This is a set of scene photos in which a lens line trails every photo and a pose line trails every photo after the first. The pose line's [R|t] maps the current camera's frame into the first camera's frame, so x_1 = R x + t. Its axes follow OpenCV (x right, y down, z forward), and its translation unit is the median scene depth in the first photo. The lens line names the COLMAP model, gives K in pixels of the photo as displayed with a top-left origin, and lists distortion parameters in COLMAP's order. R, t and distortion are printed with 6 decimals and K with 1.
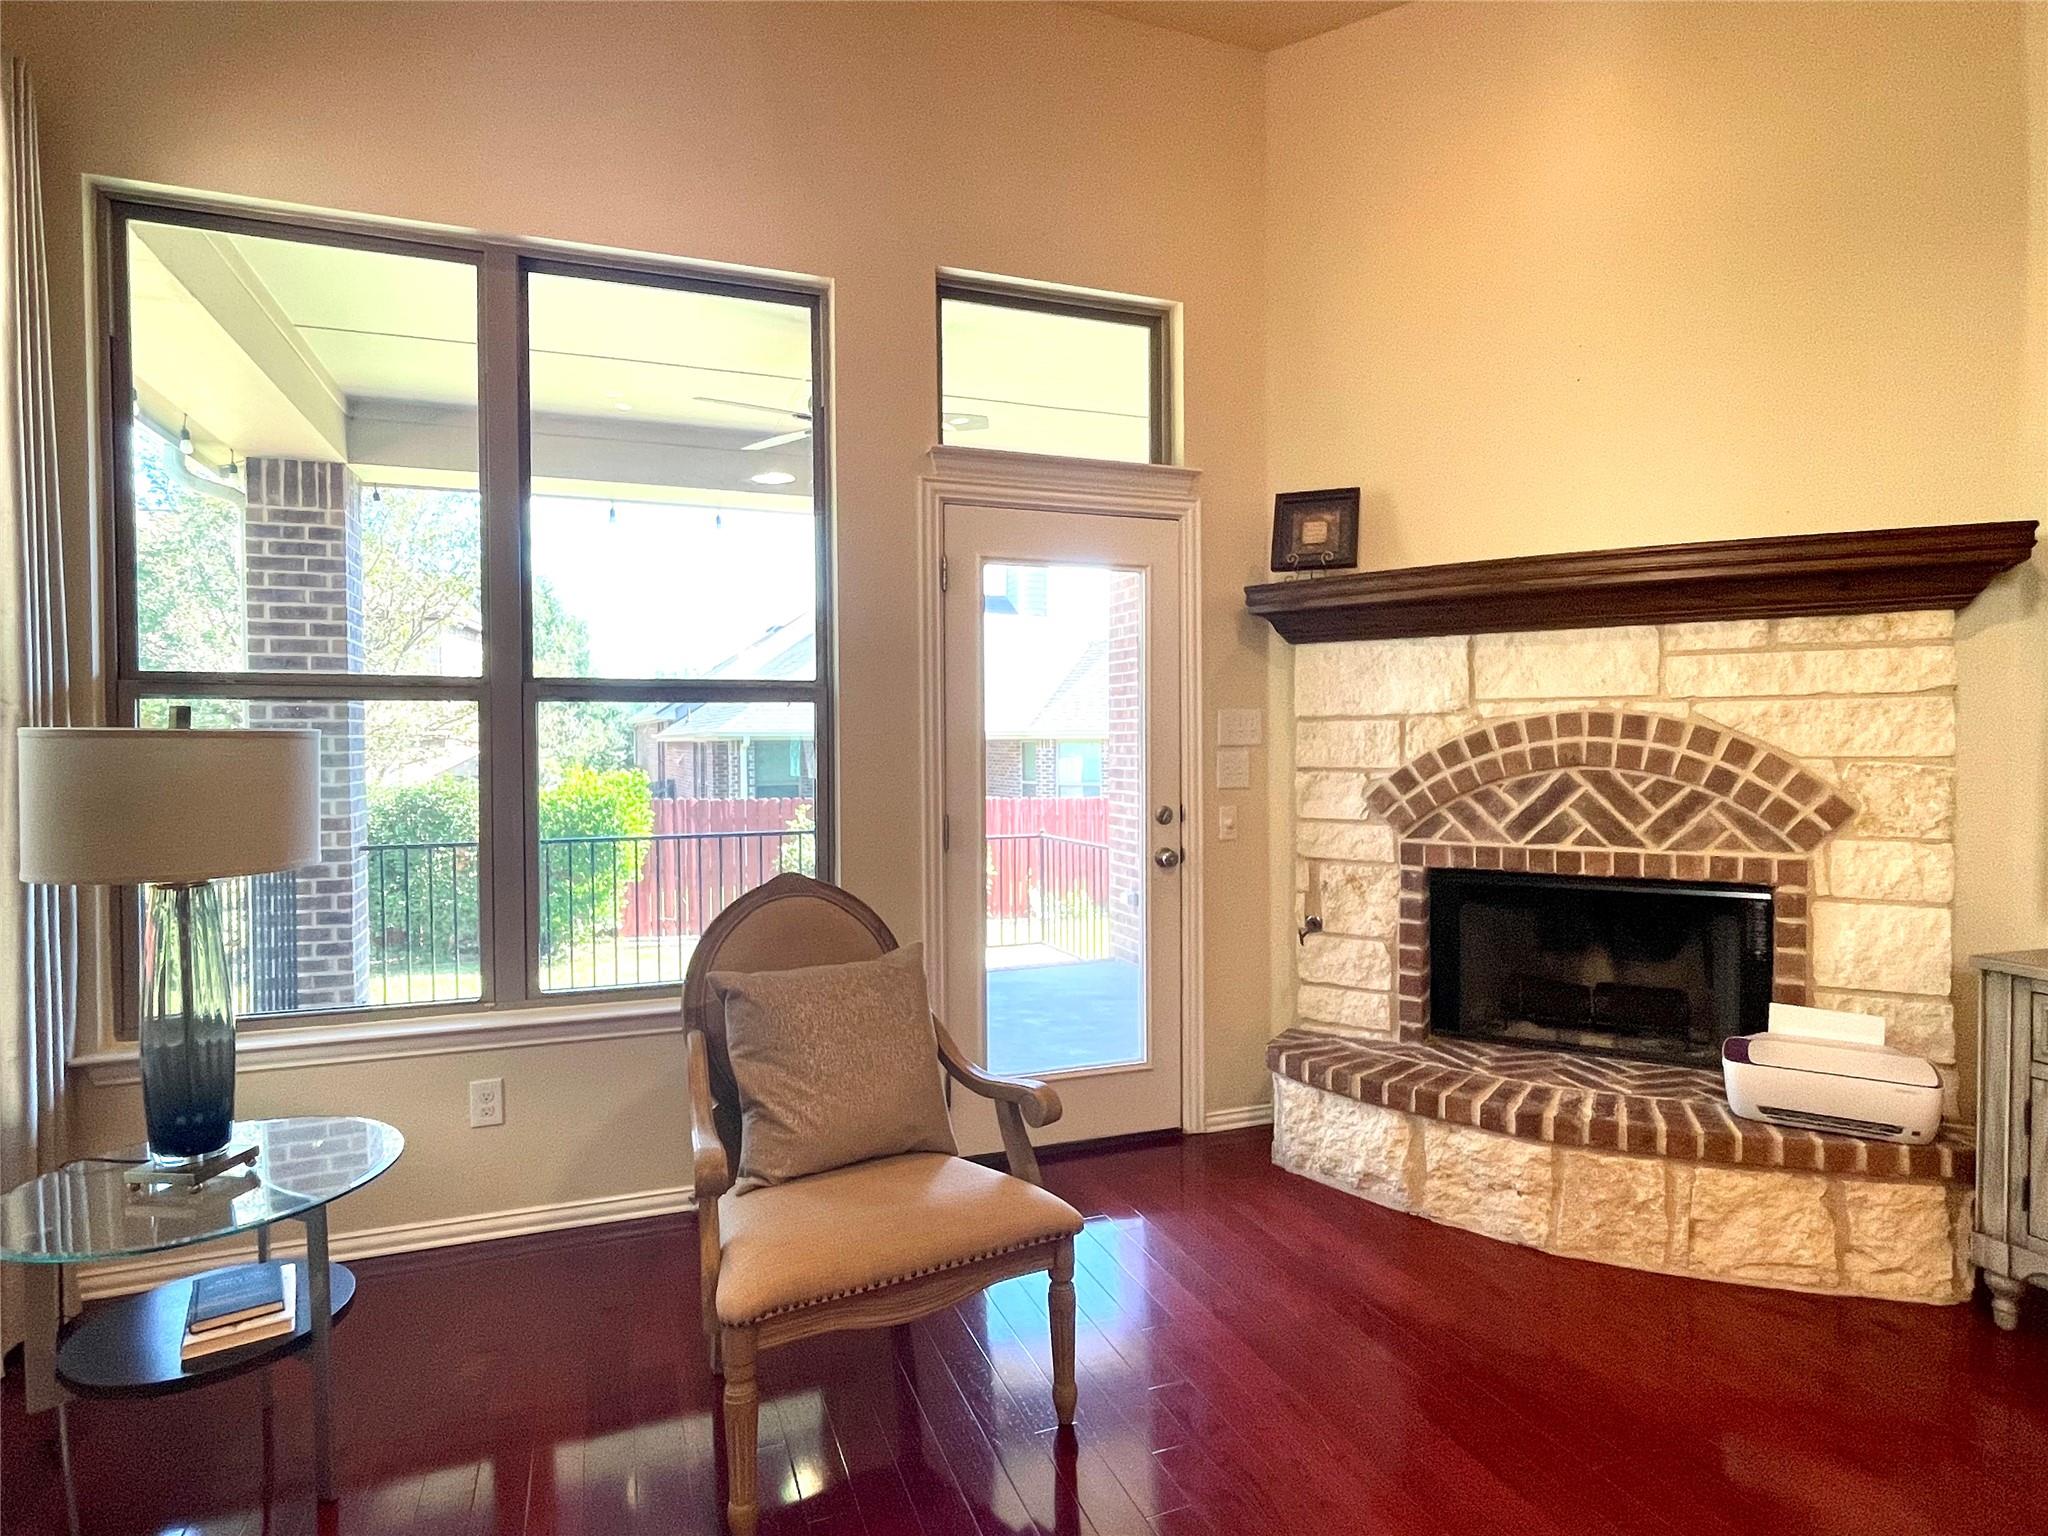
lens RADIAL K [[1119.3, 0, 1034.3], [0, 1119.3, 759.1], [0, 0, 1]] dist [-0.001894, -0.000624]
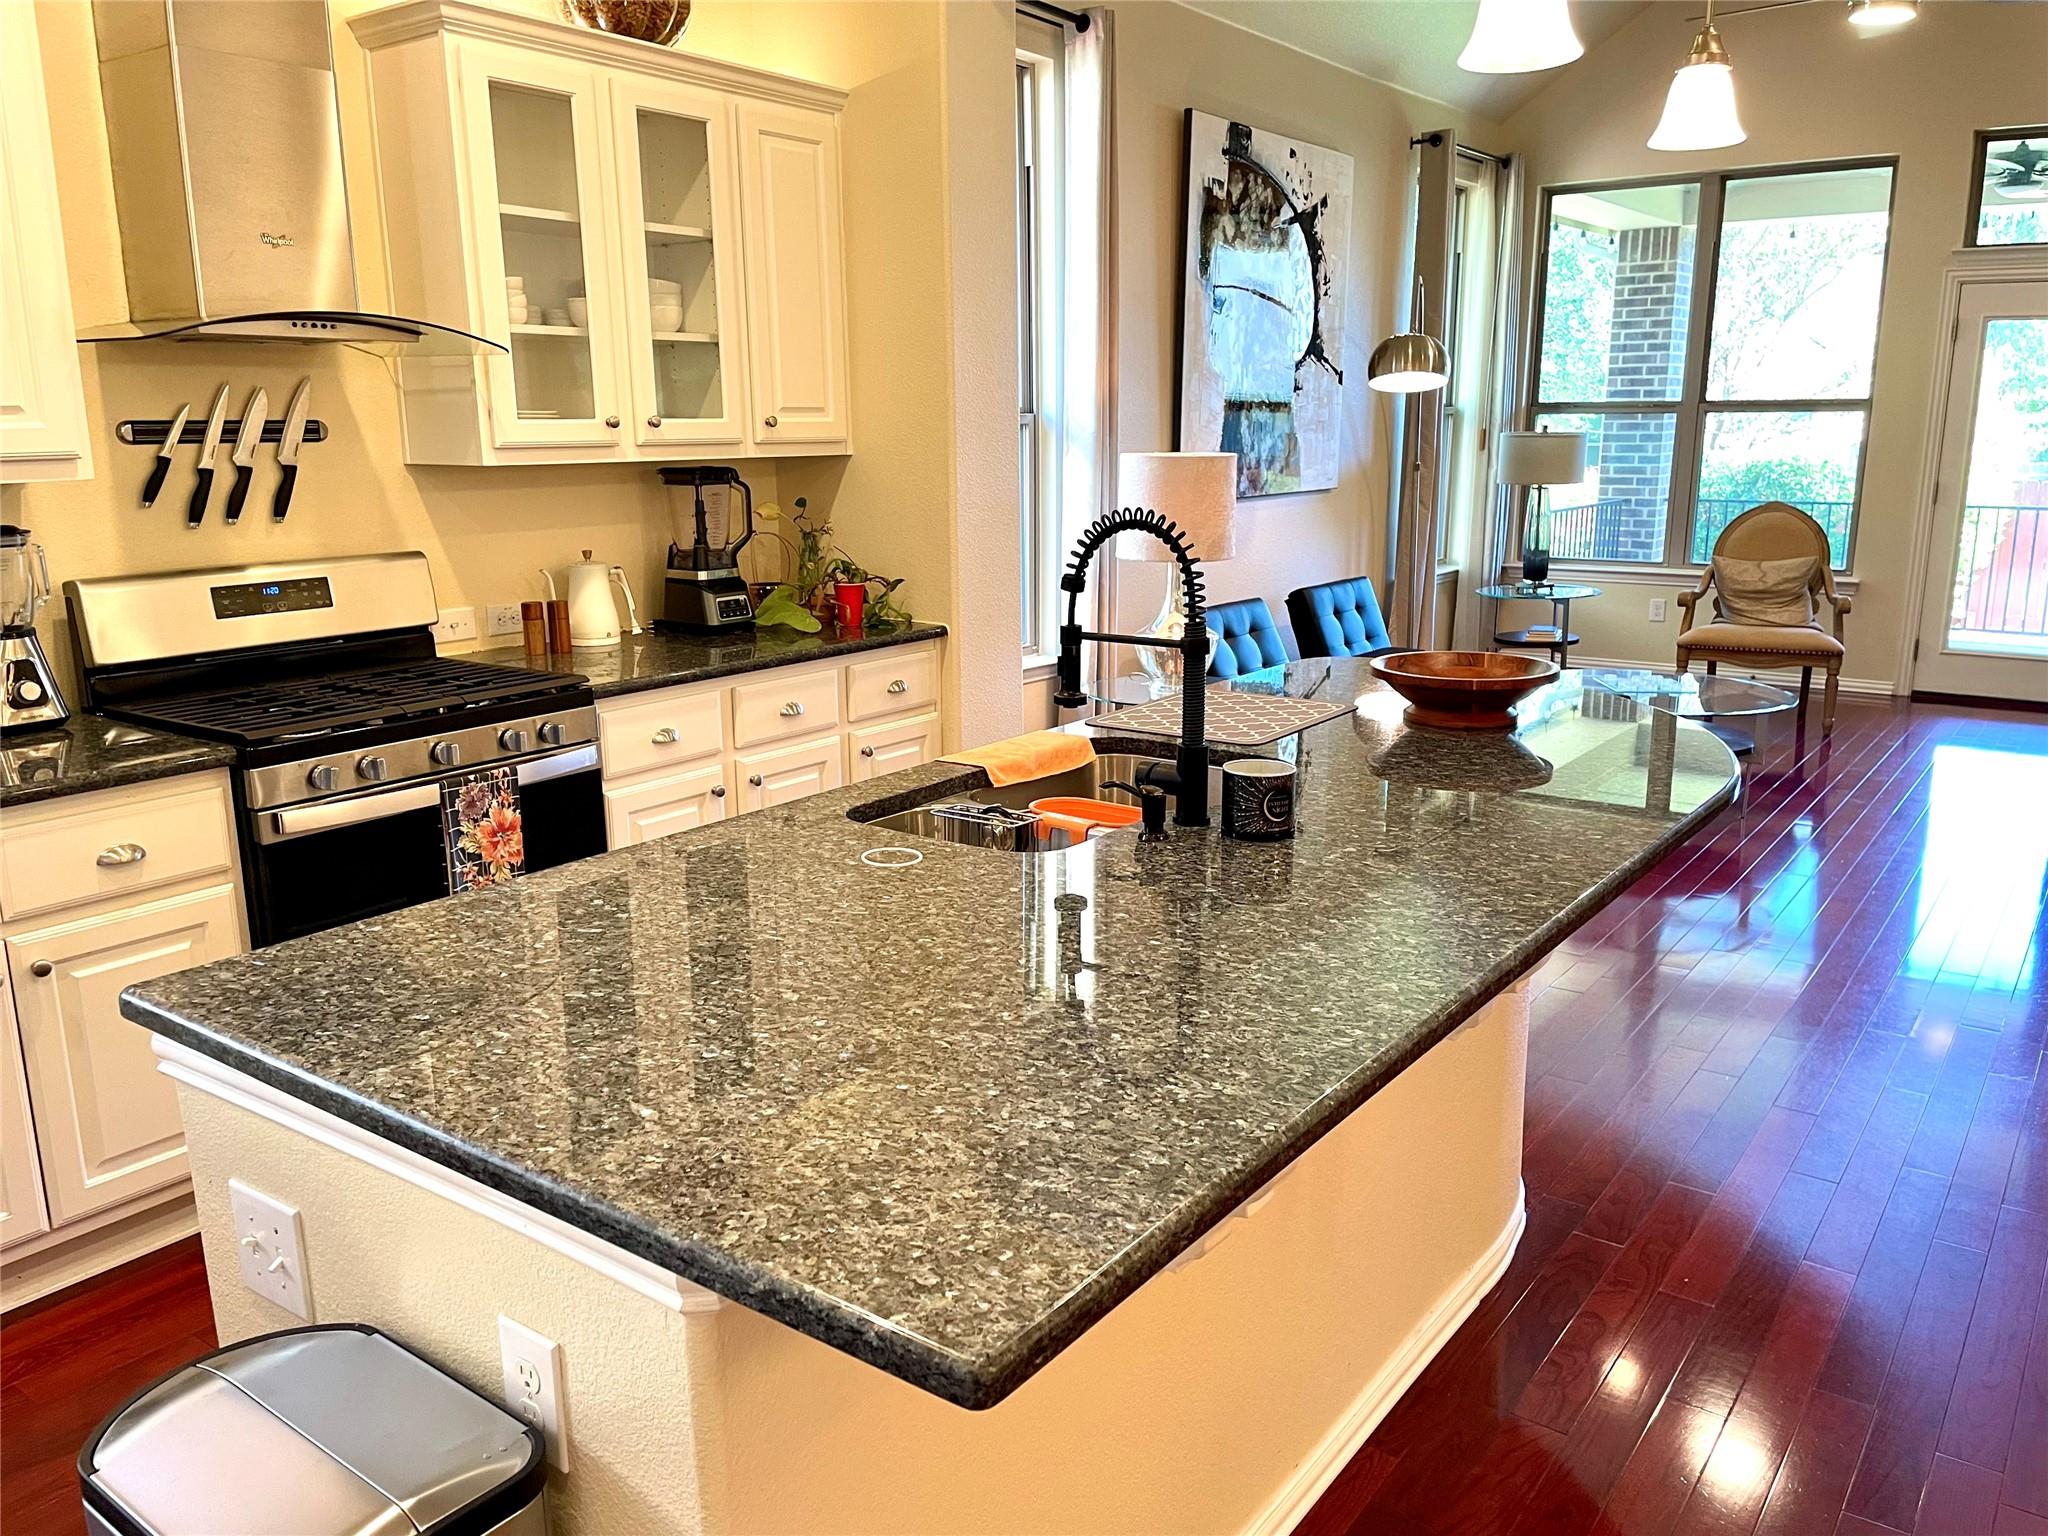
lens RADIAL K [[1549.5, 0, 1034.6], [0, 1549.5, 764.3], [0, 0, 1]] dist [0.089925, -0.114711]
pose [[0.543352, 0.189465, -0.817846, 1.243701], [-0.011665, 0.975810, 0.218310, -0.037188], [0.839424, -0.109079, 0.532418, -1.470819]]
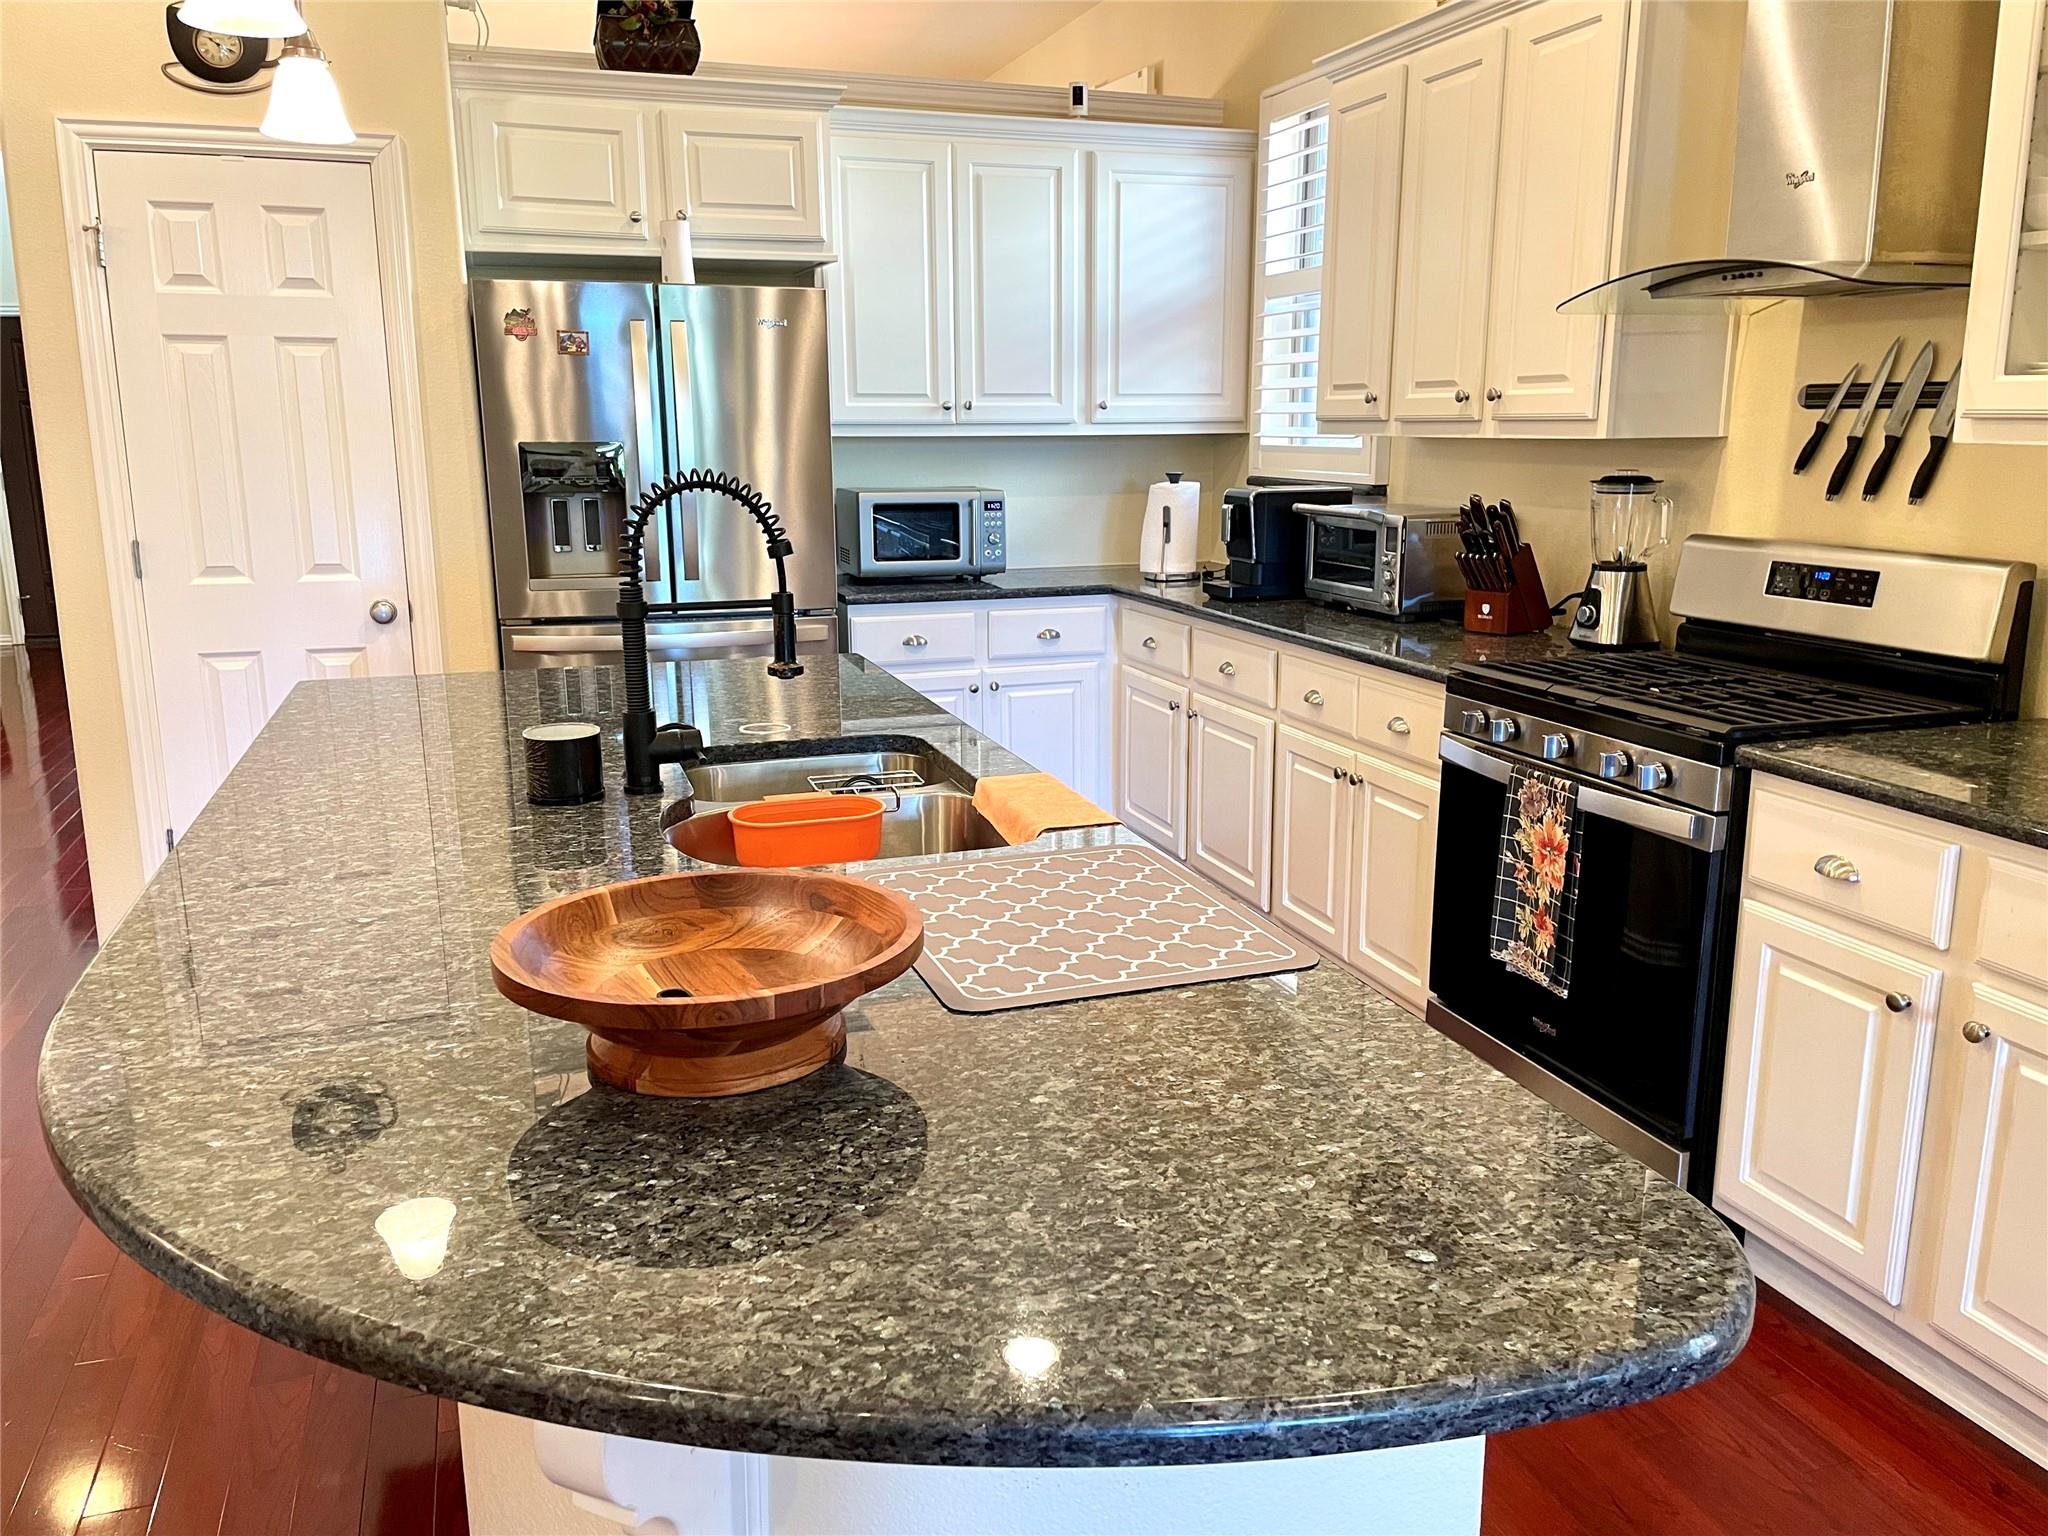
lens RADIAL K [[1549.5, 0, 1034.6], [0, 1549.5, 764.3], [0, 0, 1]] dist [0.089925, -0.114711]
pose [[-0.999278, 0.003252, 0.037860, 0.523740], [0.012008, 0.972299, 0.233433, -0.029603], [-0.036052, 0.233719, -0.971636, -0.391103]]
